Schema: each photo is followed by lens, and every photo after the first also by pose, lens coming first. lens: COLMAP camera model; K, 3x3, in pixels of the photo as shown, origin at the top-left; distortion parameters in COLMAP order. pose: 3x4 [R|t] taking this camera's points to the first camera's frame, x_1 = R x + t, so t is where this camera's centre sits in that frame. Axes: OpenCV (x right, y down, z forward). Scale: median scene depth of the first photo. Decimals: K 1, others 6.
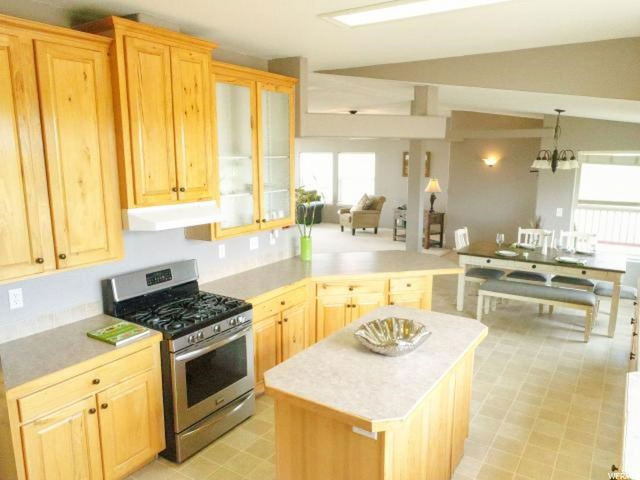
lens RADIAL K [[482.8, 0, 320.0], [0, 482.8, 240.0], [0, 0, 1]] dist [-0.002398, 0.001933]
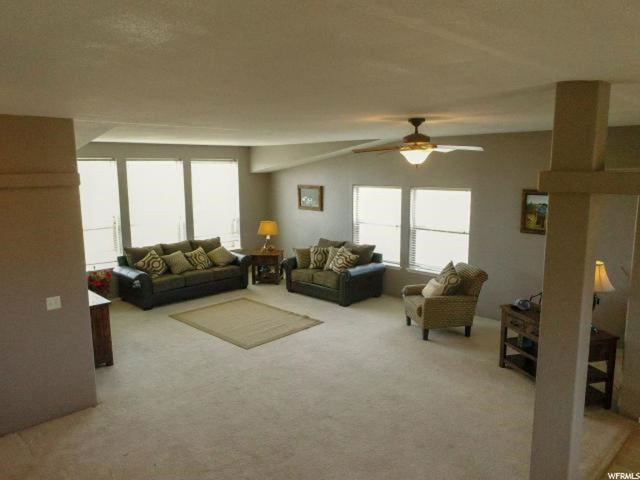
lens RADIAL K [[482.8, 0, 320.0], [0, 482.8, 240.0], [0, 0, 1]] dist [-0.002398, 0.001933]
pose [[0.976421, 0.024543, -0.214476, 0.186163], [-0.029443, 0.999373, -0.019678, -0.305893], [0.213858, 0.025529, 0.976531, 1.176495]]
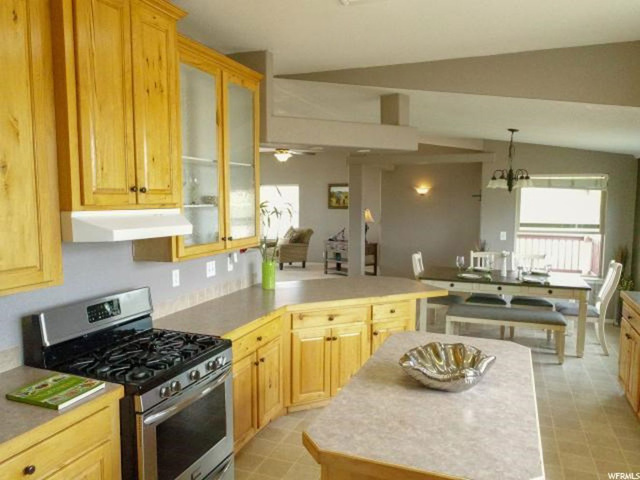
lens RADIAL K [[482.8, 0, 320.0], [0, 482.8, 240.0], [0, 0, 1]] dist [-0.002398, 0.001933]
pose [[0.978957, -0.017357, 0.203326, -0.129792], [0.034892, 0.995940, -0.082976, 0.034515], [-0.201061, 0.088325, 0.975589, 0.166800]]
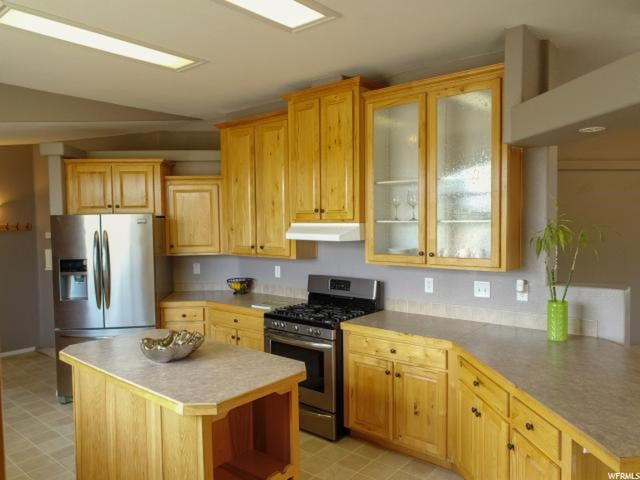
lens RADIAL K [[482.8, 0, 320.0], [0, 482.8, 240.0], [0, 0, 1]] dist [-0.002398, 0.001933]
pose [[-0.119882, 0.047856, -0.991634, 0.700639], [-0.161300, 0.984627, 0.067018, -0.086383], [0.979597, 0.167985, -0.110320, 0.873473]]
